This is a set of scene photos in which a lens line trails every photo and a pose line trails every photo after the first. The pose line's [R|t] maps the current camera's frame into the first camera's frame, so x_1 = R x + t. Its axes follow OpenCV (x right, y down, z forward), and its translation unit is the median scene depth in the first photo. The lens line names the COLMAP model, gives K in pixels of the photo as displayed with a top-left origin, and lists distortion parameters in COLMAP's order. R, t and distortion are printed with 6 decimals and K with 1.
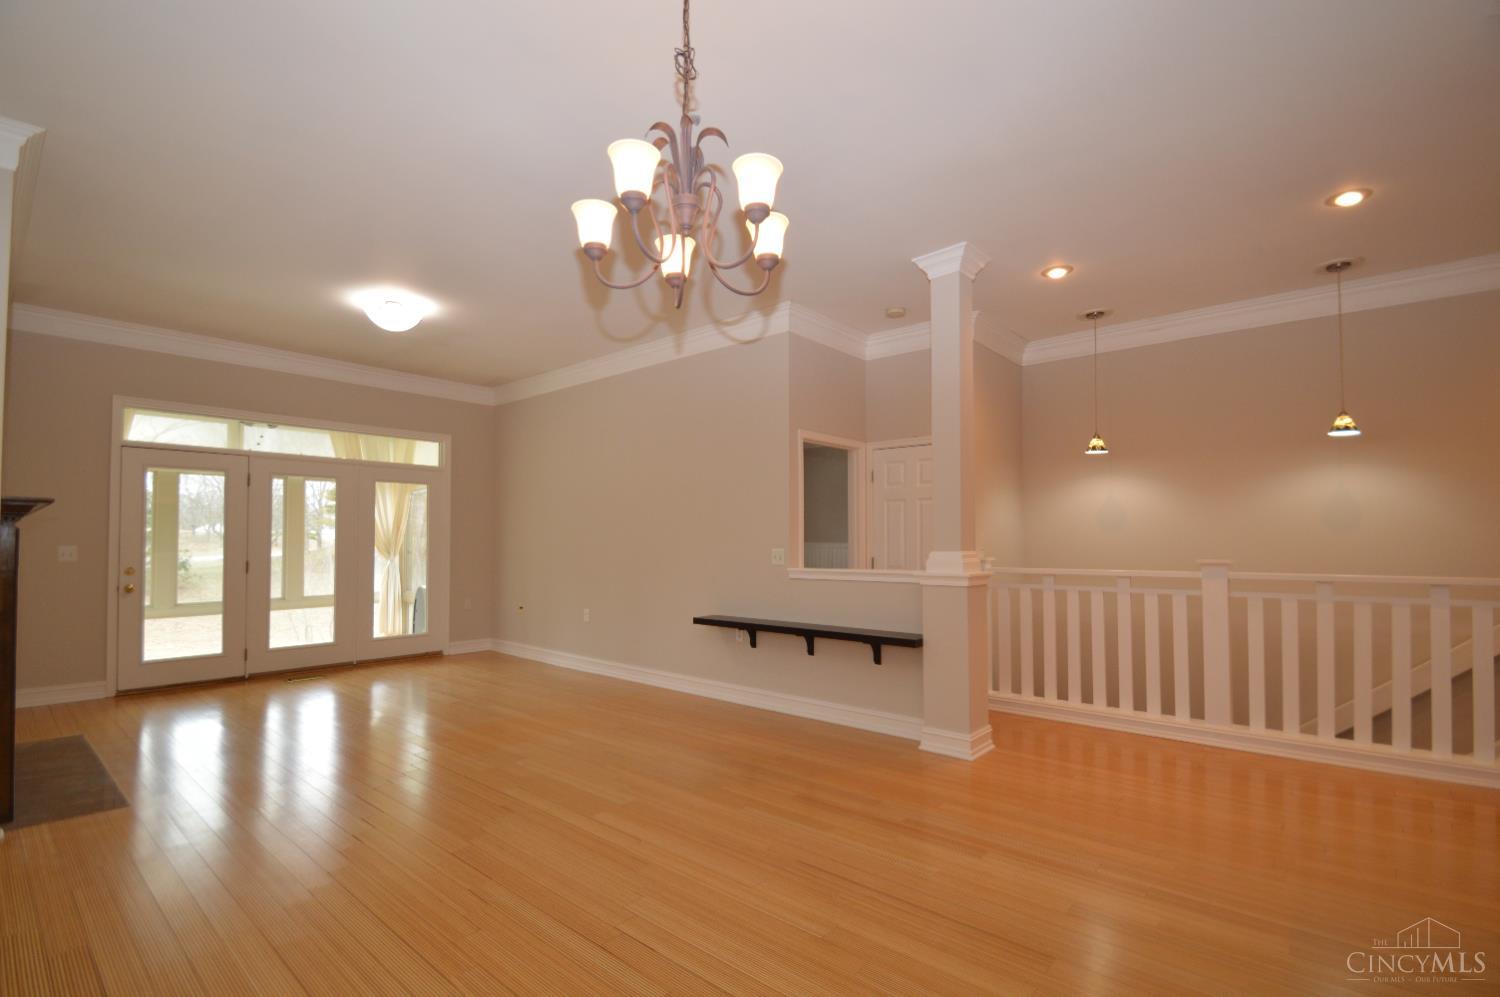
lens RADIAL K [[682.8, 0, 735.3], [0, 682.8, 522.5], [0, 0, 1]] dist [0.014859, -0.021294]
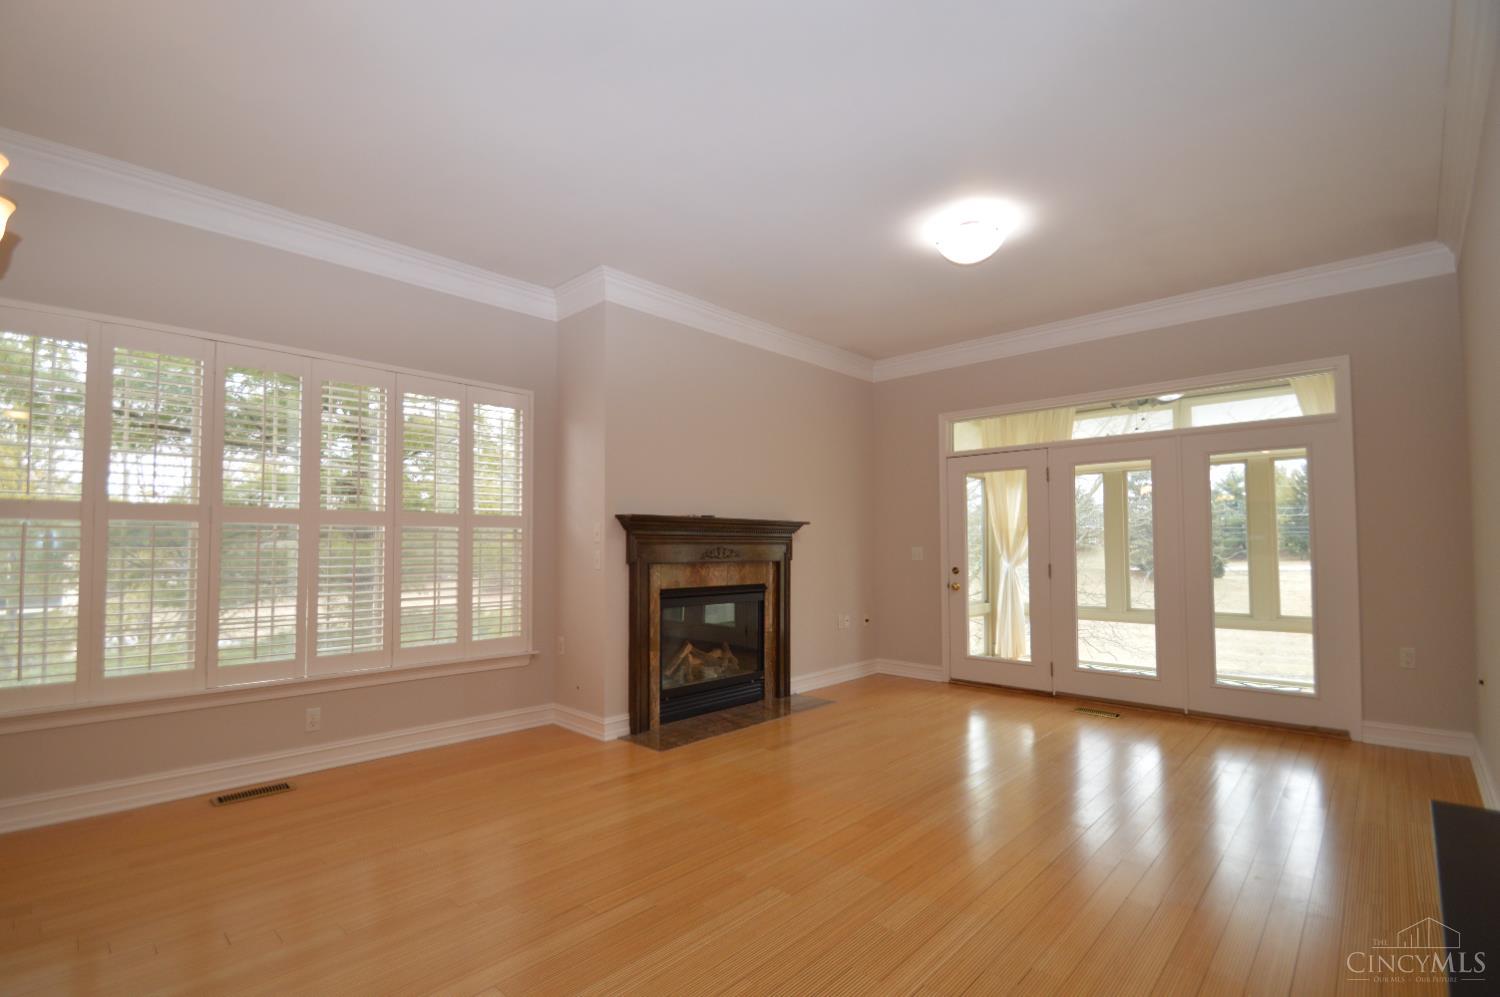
lens RADIAL K [[682.8, 0, 735.3], [0, 682.8, 522.5], [0, 0, 1]] dist [0.014859, -0.021294]
pose [[-0.037986, -0.033433, -0.998719, 0.298376], [0.031061, 0.998918, -0.034621, 0.027934], [0.998795, -0.032336, -0.036906, 0.907485]]
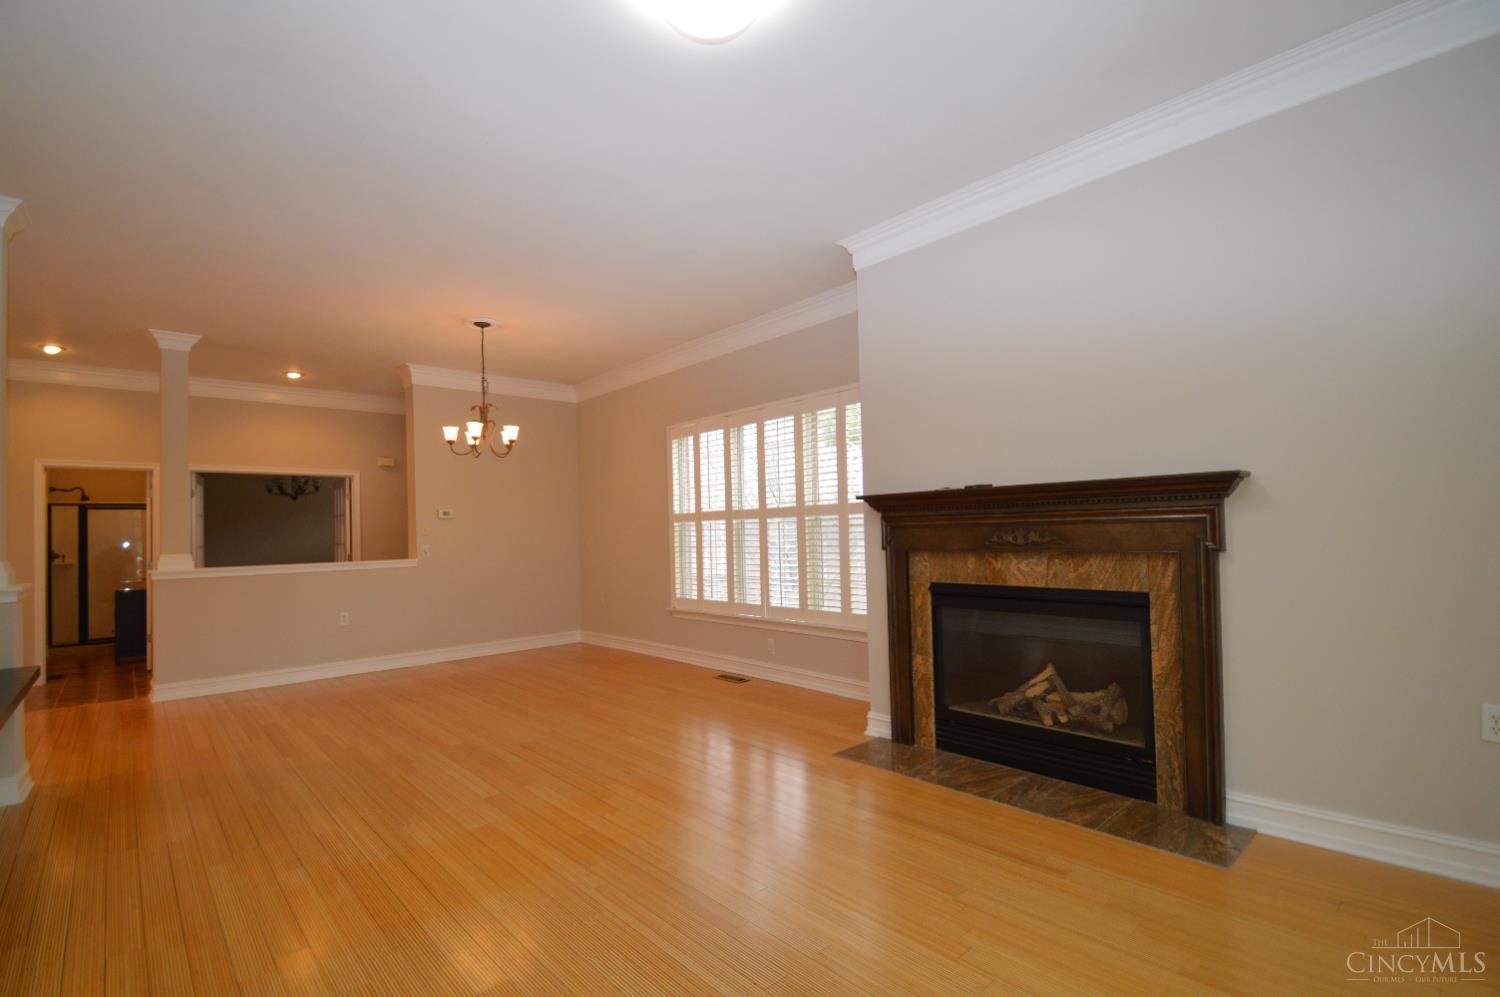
lens RADIAL K [[682.8, 0, 735.3], [0, 682.8, 522.5], [0, 0, 1]] dist [0.014859, -0.021294]
pose [[-0.993490, 0.026972, 0.110679, -0.660988], [0.021922, 0.998673, -0.046592, 0.051675], [-0.111788, -0.043862, -0.992764, 1.679040]]
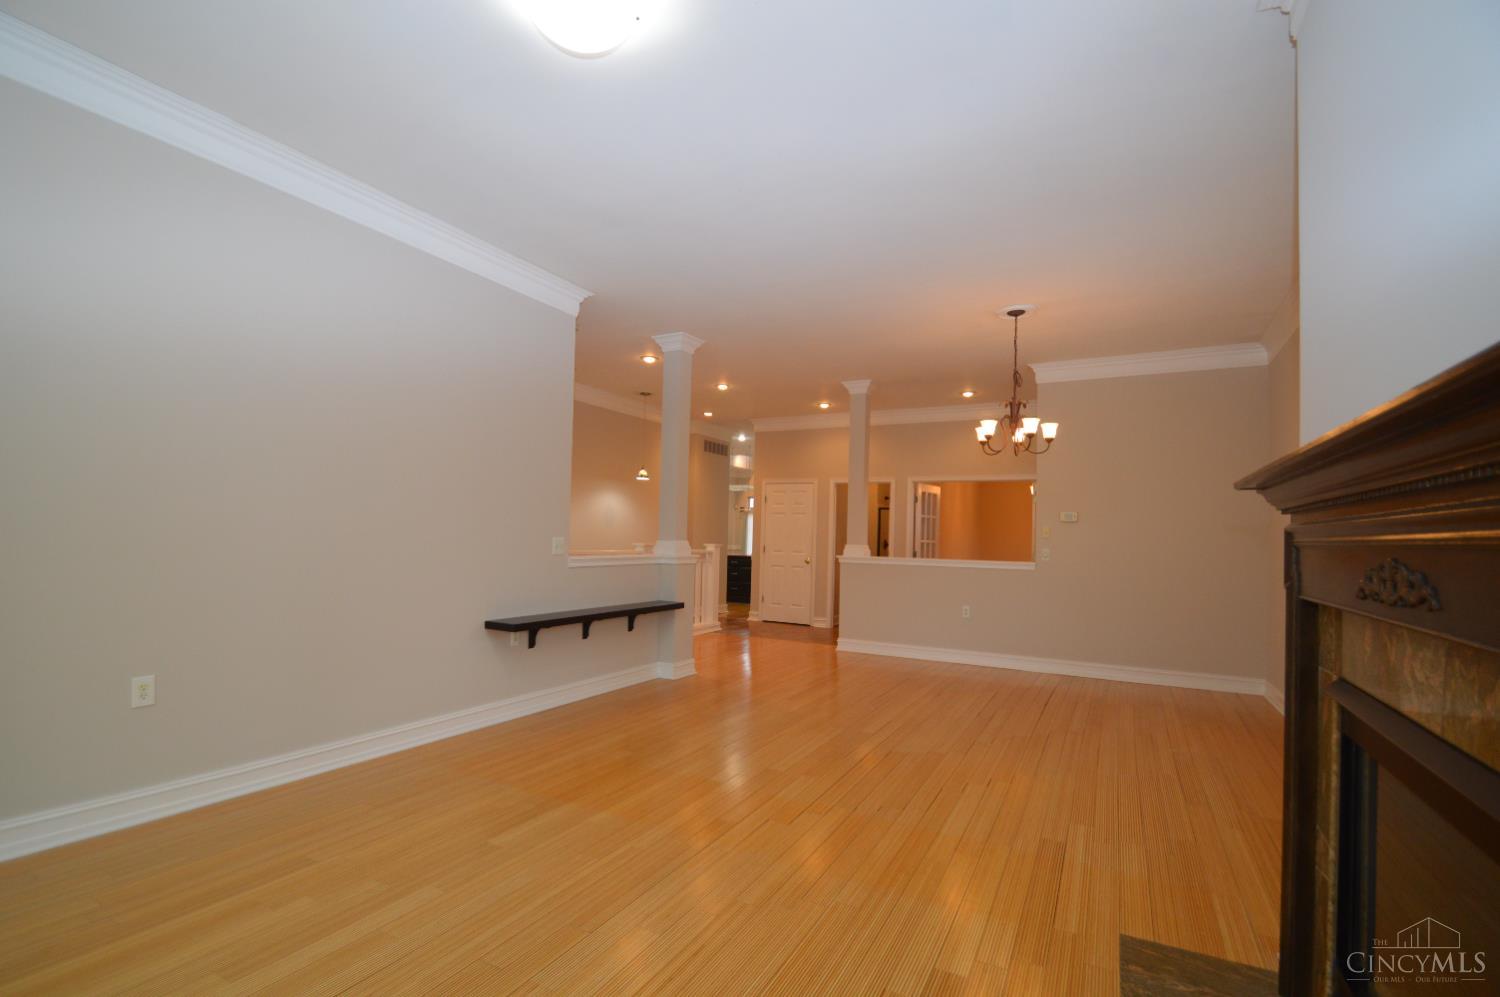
lens RADIAL K [[682.8, 0, 735.3], [0, 682.8, 522.5], [0, 0, 1]] dist [0.014859, -0.021294]
pose [[-0.212847, 0.014969, 0.976971, -1.123892], [-0.056156, 0.998042, -0.027527, 0.036343], [-0.975470, -0.060722, -0.211590, 1.171479]]
